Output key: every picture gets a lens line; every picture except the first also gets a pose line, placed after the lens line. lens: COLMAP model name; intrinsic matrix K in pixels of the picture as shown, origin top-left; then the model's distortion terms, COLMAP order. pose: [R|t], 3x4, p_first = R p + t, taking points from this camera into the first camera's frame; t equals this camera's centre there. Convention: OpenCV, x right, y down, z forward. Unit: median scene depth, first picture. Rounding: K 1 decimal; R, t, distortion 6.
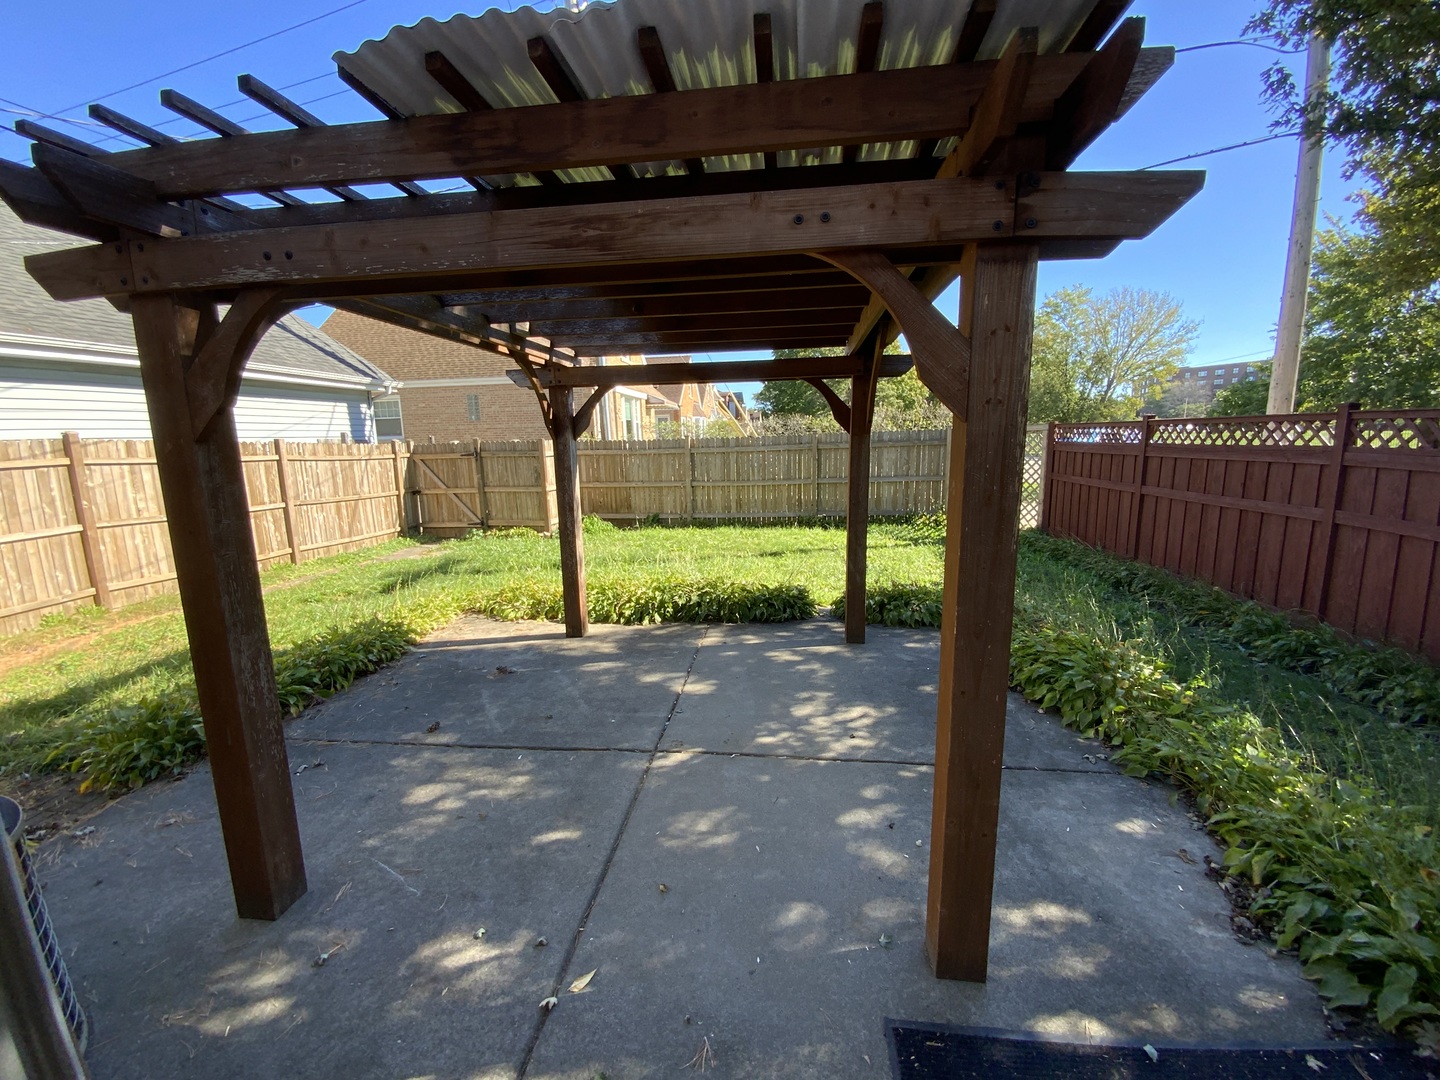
lens RADIAL K [[583.1, 0, 725.9], [0, 583.1, 542.0], [0, 0, 1]] dist [0.025304, -0.021321]
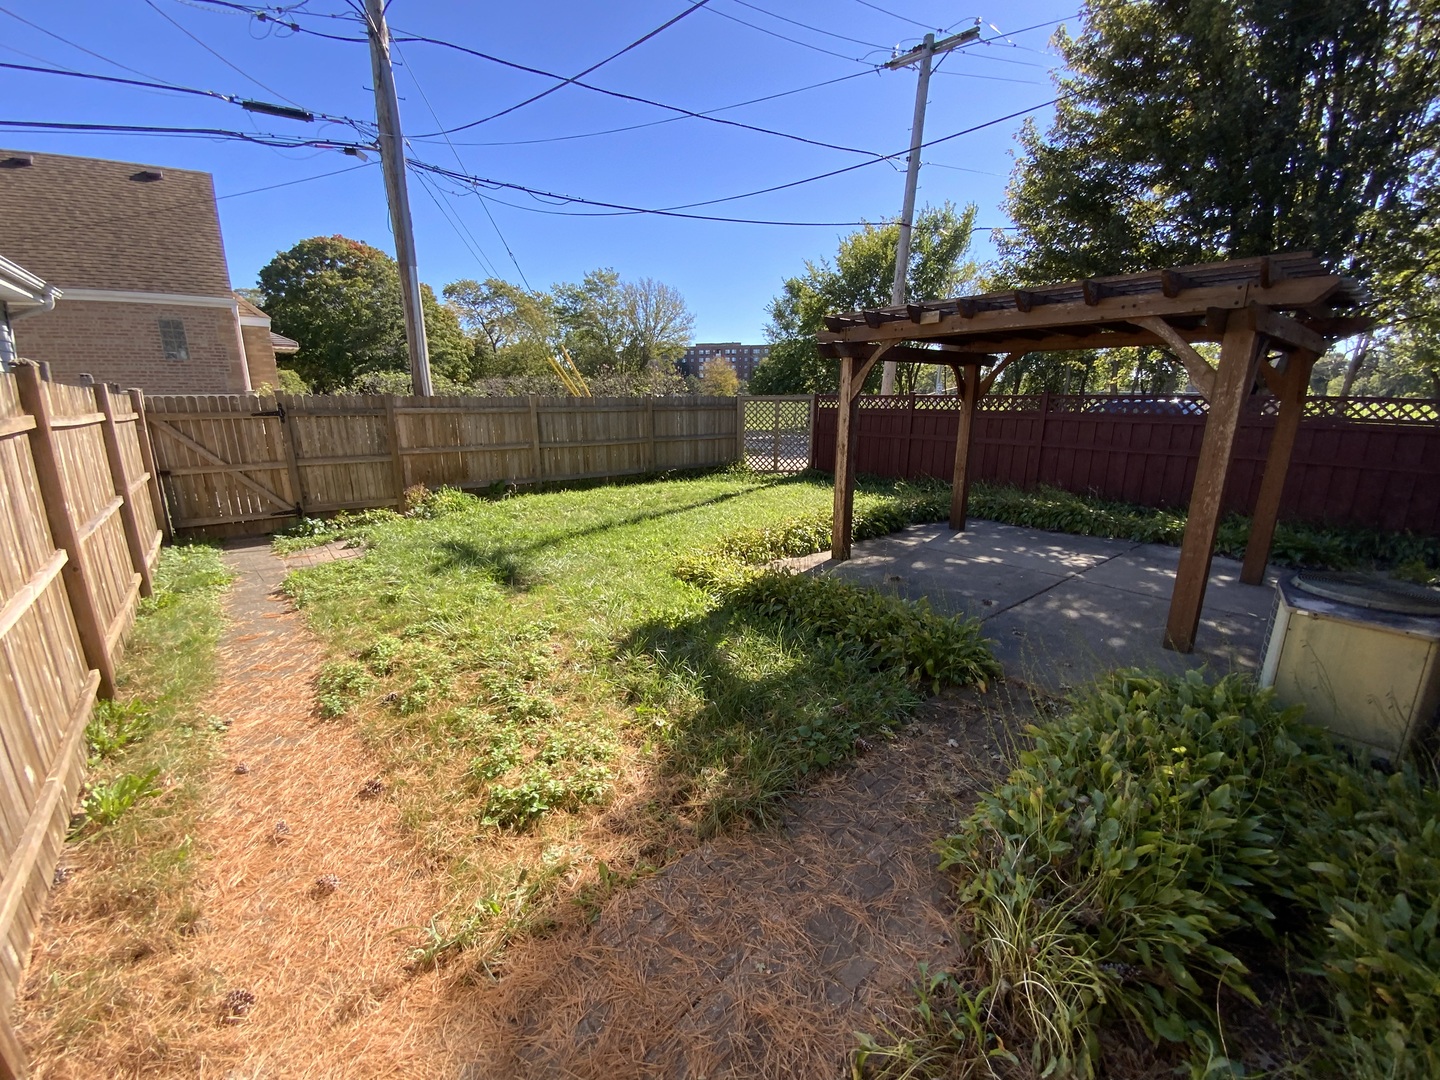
lens RADIAL K [[583.1, 0, 725.9], [0, 583.1, 542.0], [0, 0, 1]] dist [0.025304, -0.021321]
pose [[0.703124, -0.155047, 0.693957, -0.593397], [0.103812, 0.987864, 0.115529, -0.024211], [-0.703448, -0.009190, 0.710687, 0.116396]]
